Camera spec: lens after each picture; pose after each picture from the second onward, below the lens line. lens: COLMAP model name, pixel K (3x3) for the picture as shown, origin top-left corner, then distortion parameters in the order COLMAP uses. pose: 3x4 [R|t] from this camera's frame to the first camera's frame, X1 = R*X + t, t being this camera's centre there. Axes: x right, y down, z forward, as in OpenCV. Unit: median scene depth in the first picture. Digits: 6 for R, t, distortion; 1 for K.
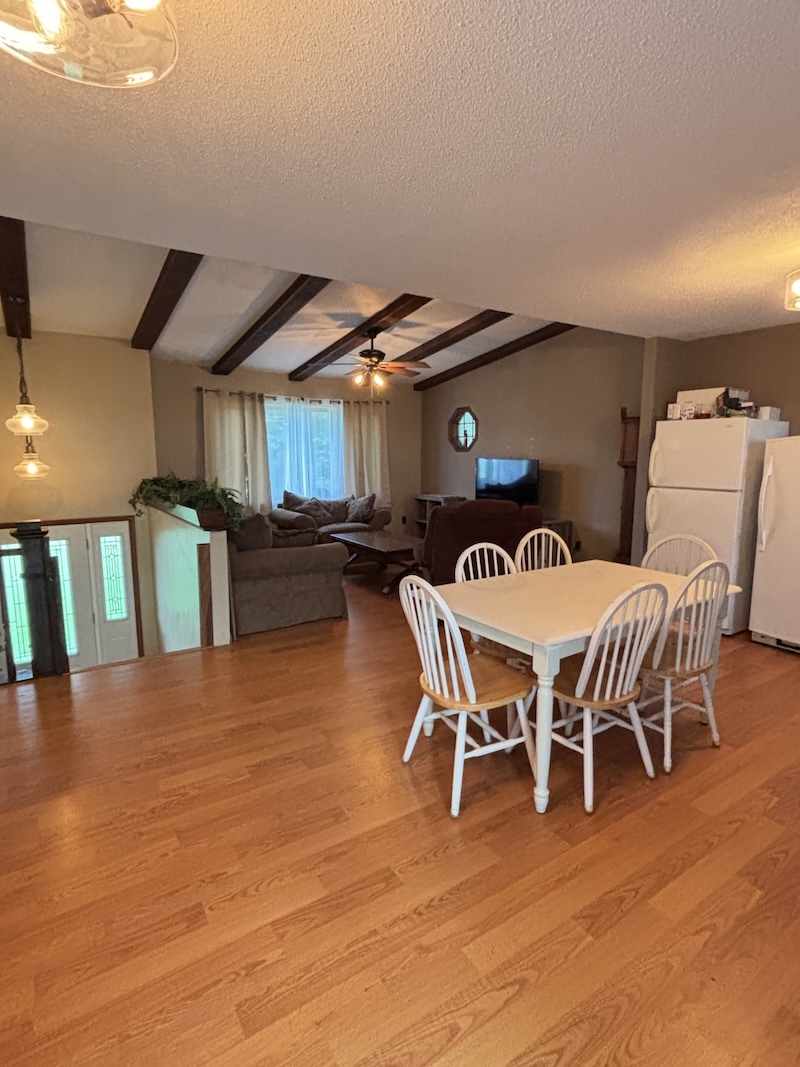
lens RADIAL K [[543.7, 0, 401.3], [0, 543.7, 538.1], [0, 0, 1]] dist [0.003228, -0.000052]
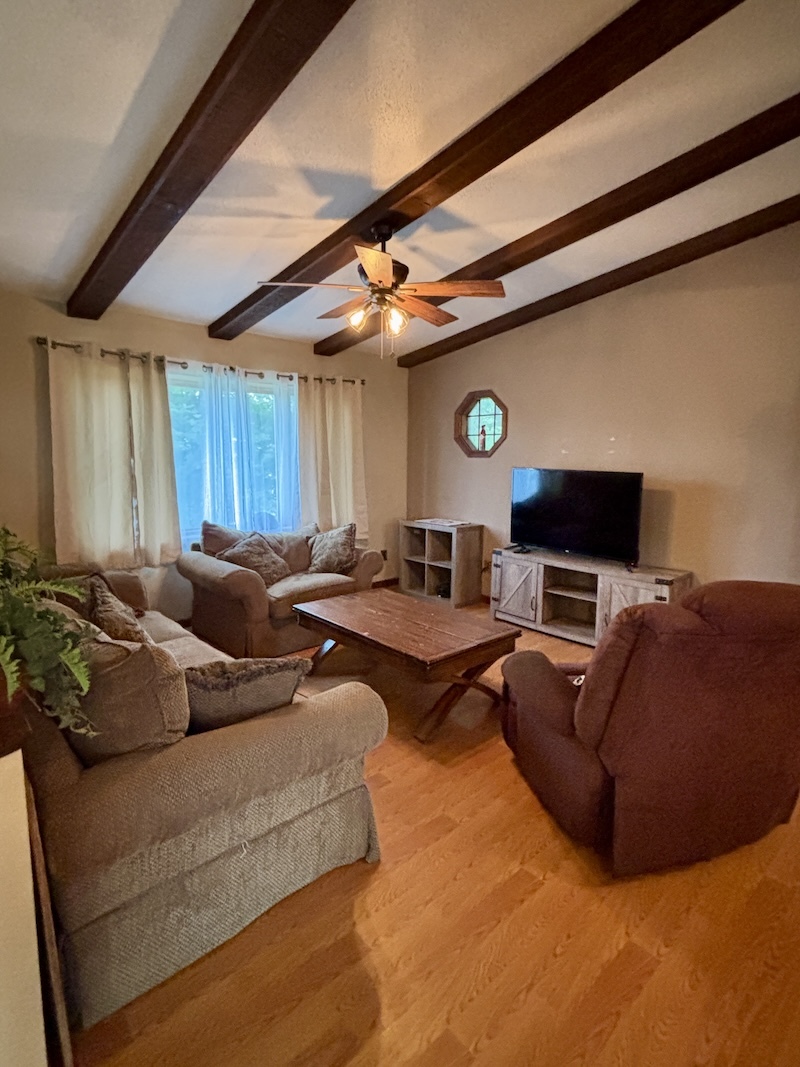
lens RADIAL K [[543.7, 0, 399.5], [0, 543.7, 531.2], [0, 0, 1]] dist [0.003228, -0.000052]
pose [[0.988214, -0.013957, 0.152442, -0.094260], [0.016349, 0.999762, -0.014449, -0.064240], [-0.152204, 0.016771, 0.988207, 0.382413]]
